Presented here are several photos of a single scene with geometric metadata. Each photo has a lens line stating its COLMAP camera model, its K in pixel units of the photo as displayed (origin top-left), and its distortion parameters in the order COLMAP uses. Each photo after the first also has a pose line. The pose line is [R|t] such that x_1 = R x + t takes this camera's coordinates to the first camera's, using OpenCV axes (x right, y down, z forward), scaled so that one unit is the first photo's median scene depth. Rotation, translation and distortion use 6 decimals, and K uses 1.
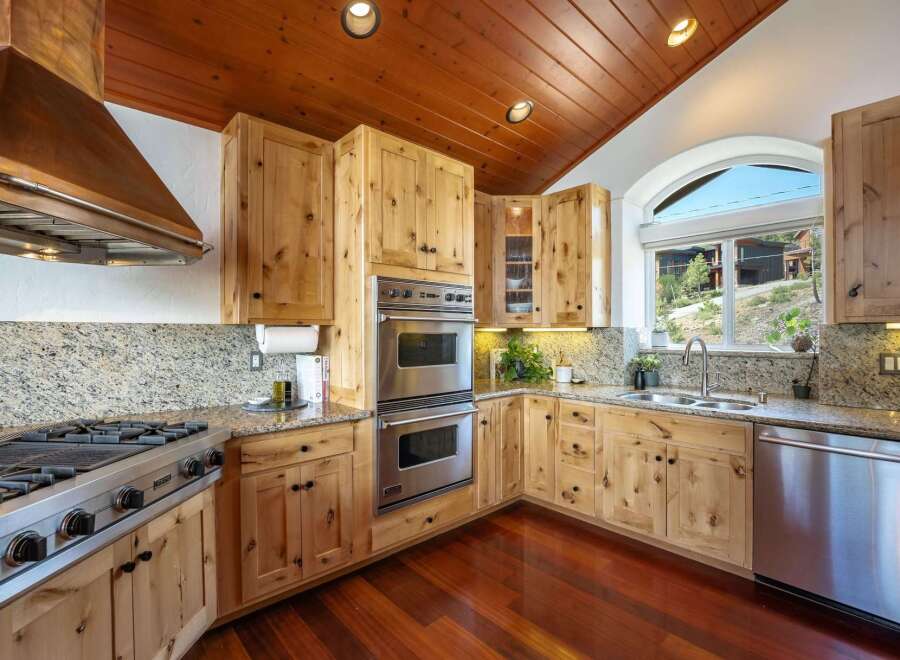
lens RADIAL K [[413.1, 0, 450.4], [0, 413.1, 332.8], [0, 0, 1]] dist [-0.020817, 0.000608]
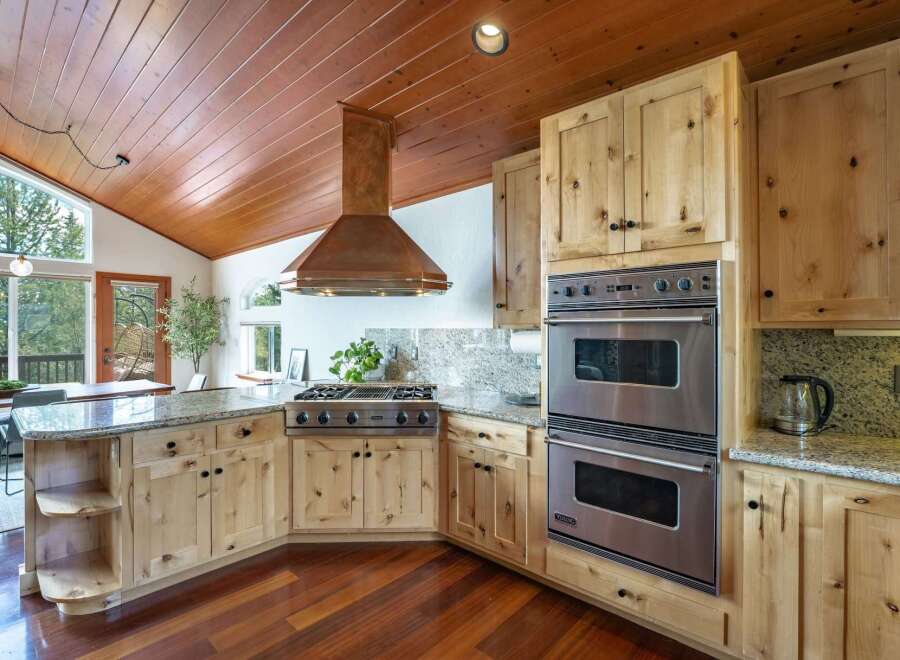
lens RADIAL K [[436.9, 0, 450.0], [0, 436.9, 330.0], [0, 0, 1]] dist [-0.020272, -0.000153]
pose [[0.105226, -0.000114, -0.994448, 0.660444], [-0.001479, 0.999999, -0.000271, -0.014120], [0.994447, 0.001499, 0.105226, 0.587012]]
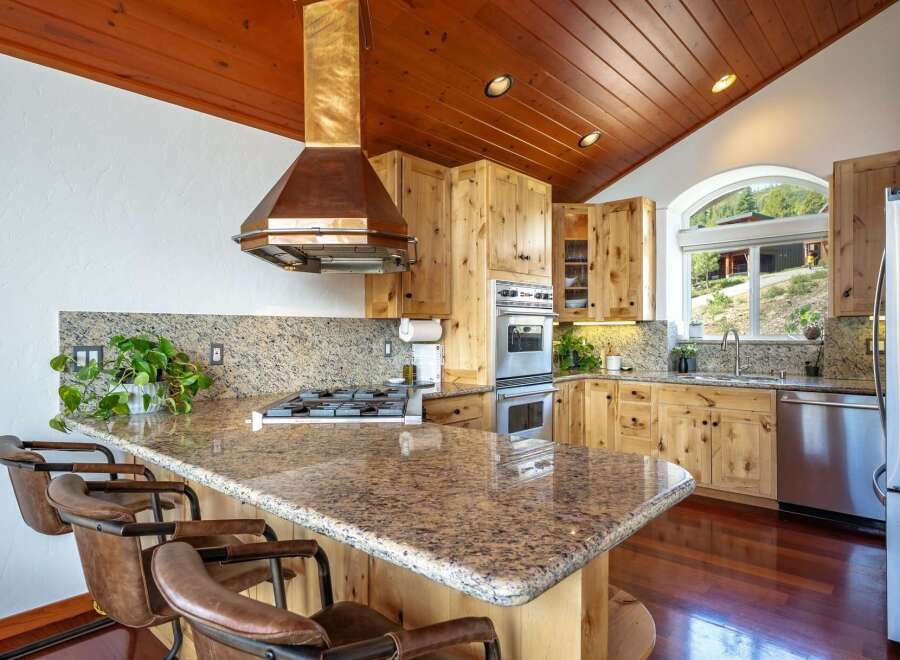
lens RADIAL K [[528.6, 0, 449.6], [0, 528.6, 335.6], [0, 0, 1]] dist [0.001569, -0.000817]
pose [[0.995441, -0.005401, 0.095224, -0.411540], [0.004683, 0.999959, 0.007771, 0.017857], [-0.095262, -0.007290, 0.995426, -0.525356]]
